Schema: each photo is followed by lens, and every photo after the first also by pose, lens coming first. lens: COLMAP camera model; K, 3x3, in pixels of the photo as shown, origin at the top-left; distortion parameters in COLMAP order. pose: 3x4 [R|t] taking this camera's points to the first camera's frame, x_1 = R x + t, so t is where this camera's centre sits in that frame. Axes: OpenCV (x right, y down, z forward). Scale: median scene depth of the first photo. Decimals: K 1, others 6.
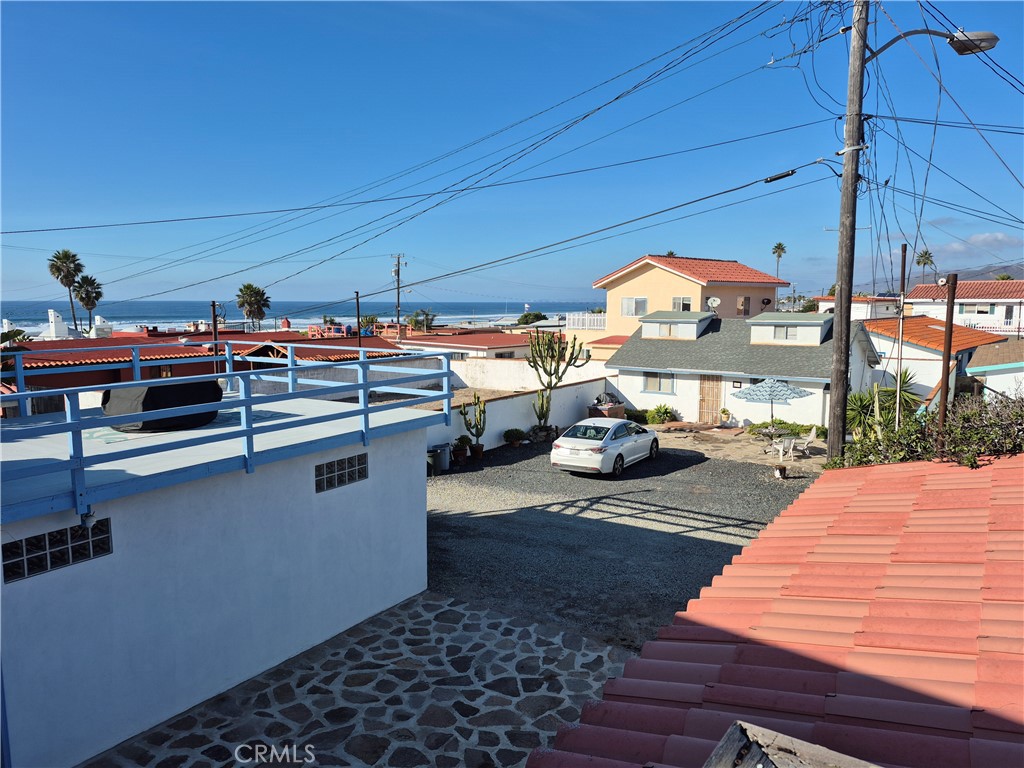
lens RADIAL K [[691.0, 0, 512.0], [0, 691.0, 384.0], [0, 0, 1]] dist [0.084204, -0.098539]
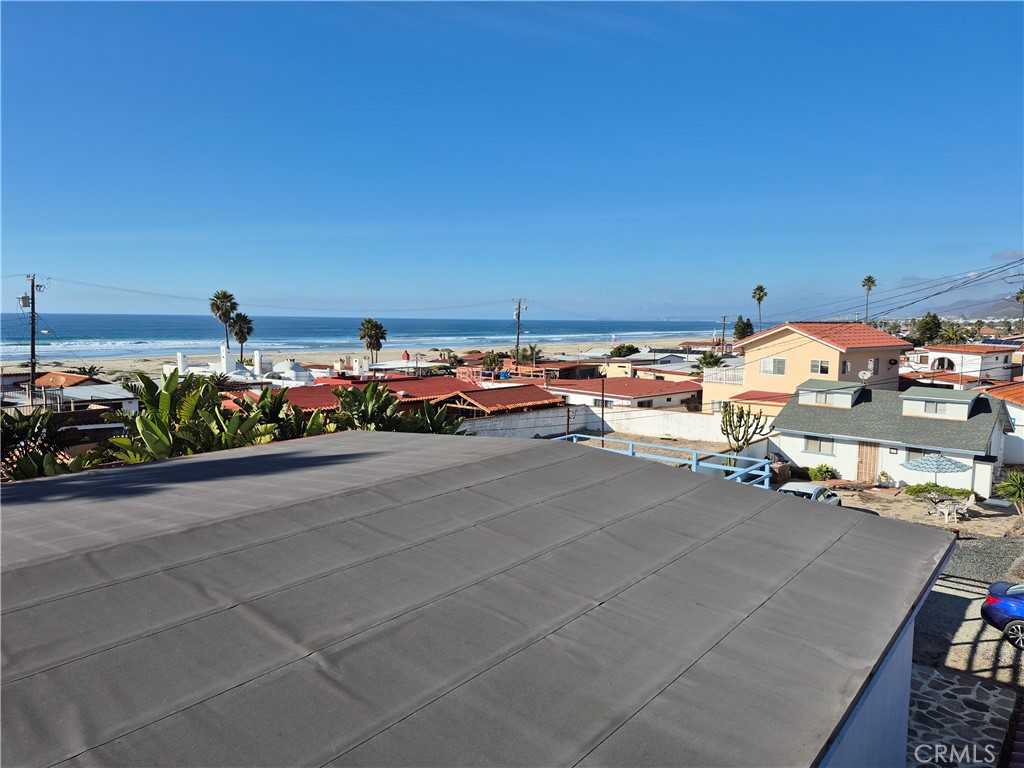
lens RADIAL K [[691.0, 0, 512.0], [0, 691.0, 384.0], [0, 0, 1]] dist [0.084204, -0.098539]
pose [[0.995779, 0.020658, -0.089430, -0.200246], [-0.023088, 0.999390, -0.026220, -0.061246], [0.088833, 0.028174, 0.995648, -0.228542]]
